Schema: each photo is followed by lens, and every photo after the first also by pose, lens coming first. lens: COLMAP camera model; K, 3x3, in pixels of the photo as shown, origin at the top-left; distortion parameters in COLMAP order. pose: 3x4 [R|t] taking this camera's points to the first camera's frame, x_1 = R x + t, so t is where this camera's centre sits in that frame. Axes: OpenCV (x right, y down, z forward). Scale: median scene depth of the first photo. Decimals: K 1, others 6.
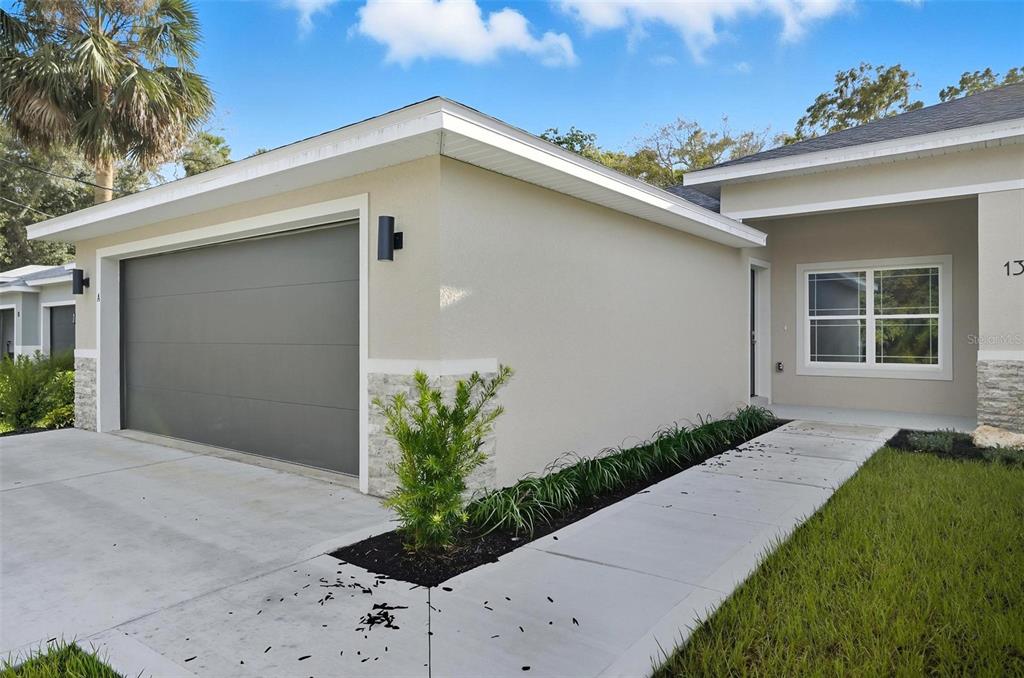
lens RADIAL K [[633.0, 0, 512.0], [0, 633.0, 339.0], [0, 0, 1]] dist [0.000793, -0.000026]
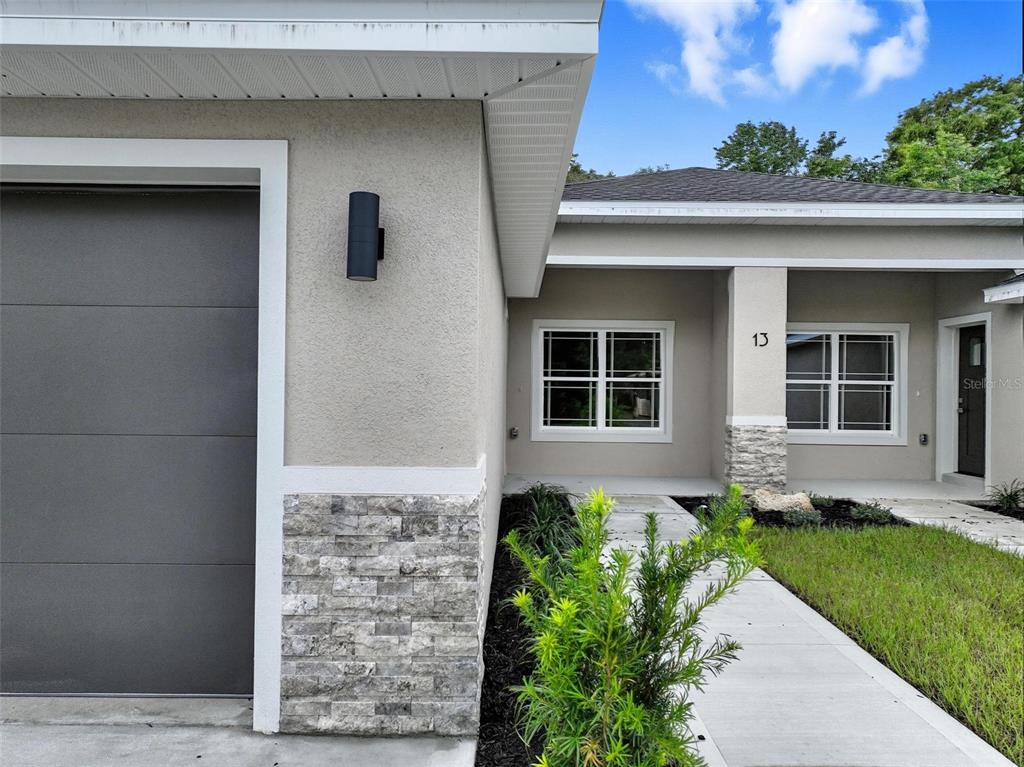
lens RADIAL K [[720.1, 0, 507.3], [0, 720.1, 389.1], [0, 0, 1]] dist [0.003923, 0.009247]
pose [[0.794190, 0.008611, 0.607609, -0.219574], [-0.008569, 0.999959, -0.002972, -0.015476], [-0.607610, -0.002846, 0.794231, 0.216412]]
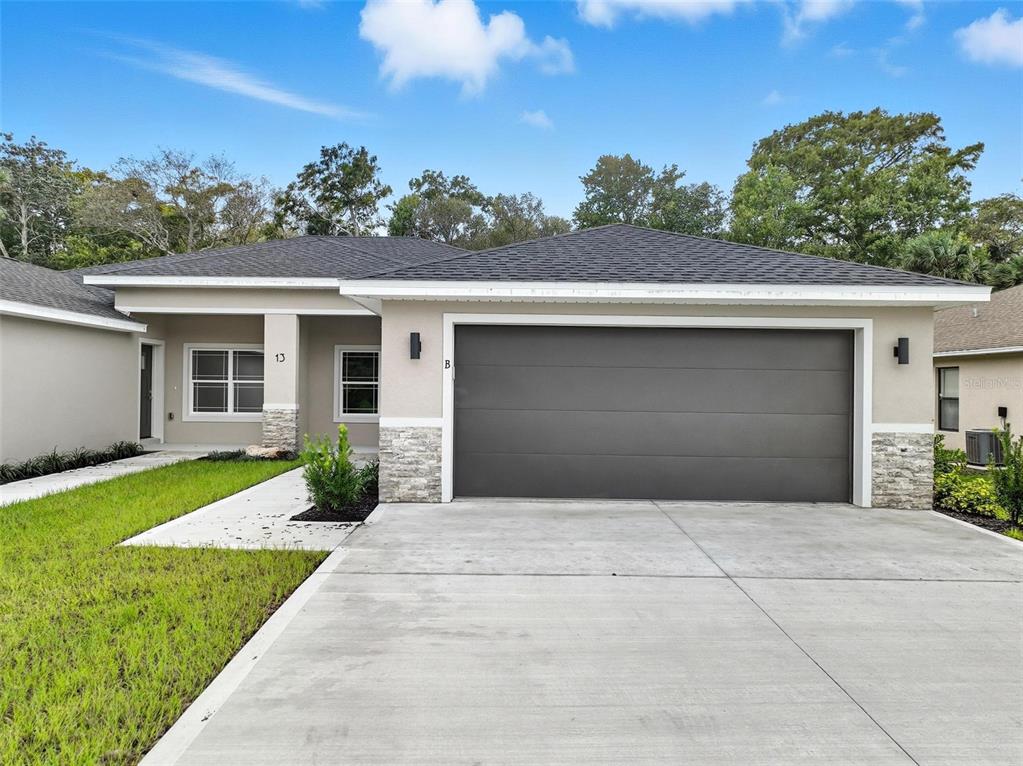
lens RADIAL K [[719.4, 0, 506.8], [0, 719.4, 388.6], [0, 0, 1]] dist [0.003923, 0.009247]
pose [[0.787565, 0.009636, 0.616157, 0.031819], [-0.007598, 0.999954, -0.005928, -0.013151], [-0.616185, -0.000013, 0.787601, -0.752876]]
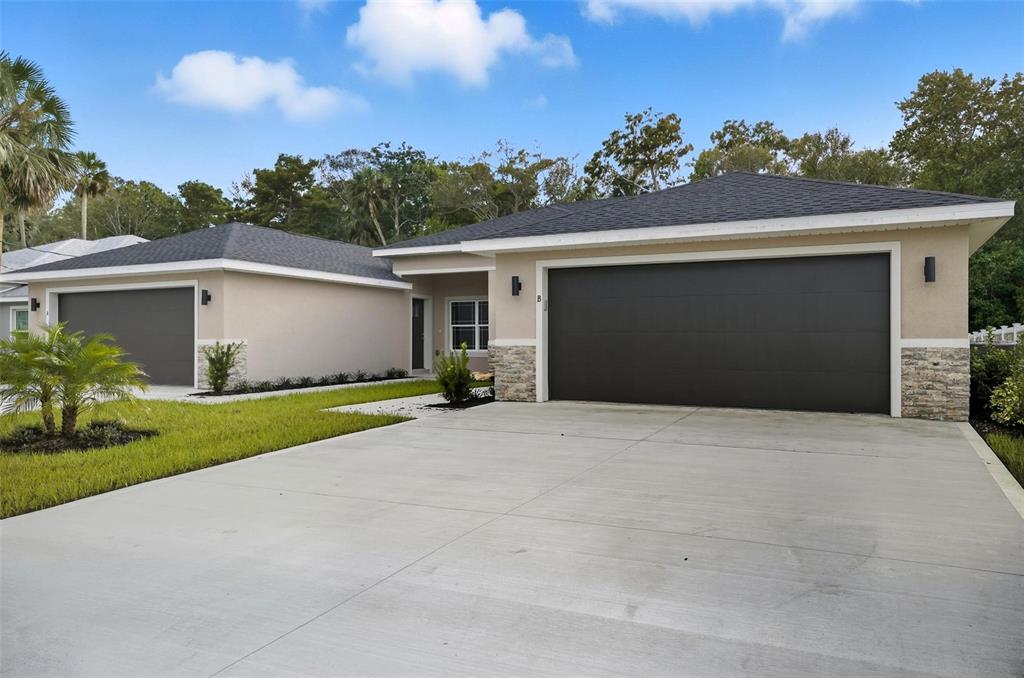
lens RADIAL K [[723.2, 0, 515.3], [0, 723.2, 344.4], [0, 0, 1]] dist [0.011755, 0.006194]
pose [[0.979859, 0.001414, 0.199686, 0.246208], [-0.000353, 0.999986, -0.005348, 0.034201], [-0.199691, 0.005170, 0.979845, -1.173769]]
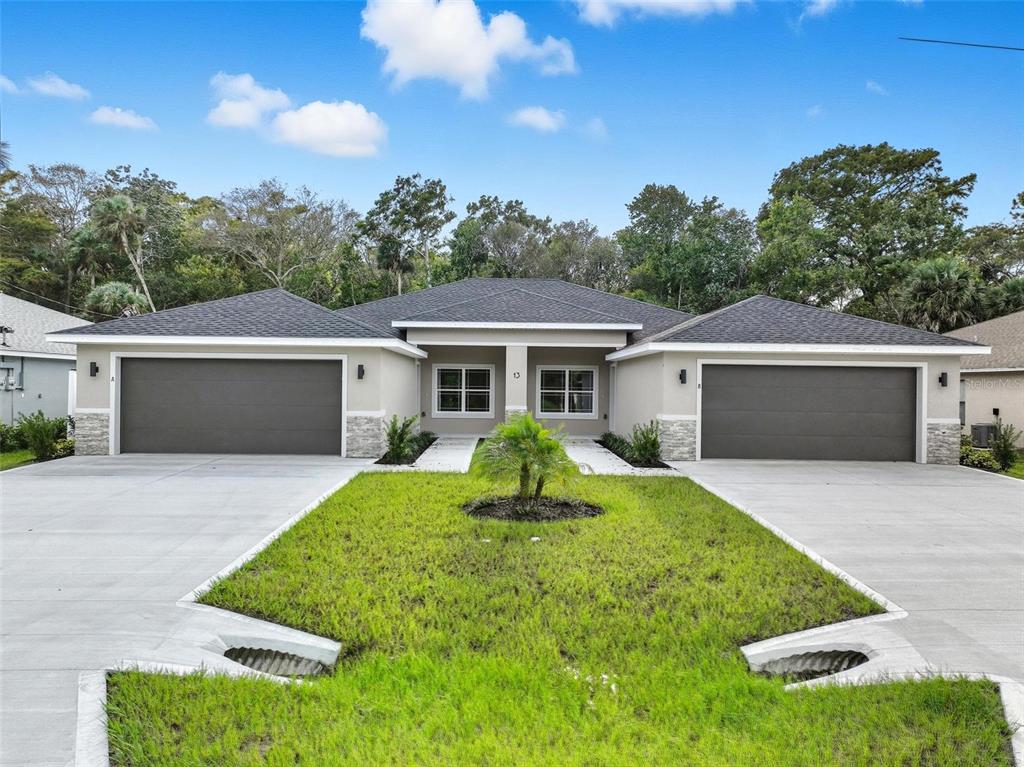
lens RADIAL K [[720.1, 0, 507.3], [0, 720.1, 389.1], [0, 0, 1]] dist [0.003923, 0.009247]
pose [[0.781073, 0.008433, 0.624383, -0.861324], [-0.008484, 0.999960, -0.002893, -0.033220], [-0.624382, -0.003038, 0.781113, -1.025004]]
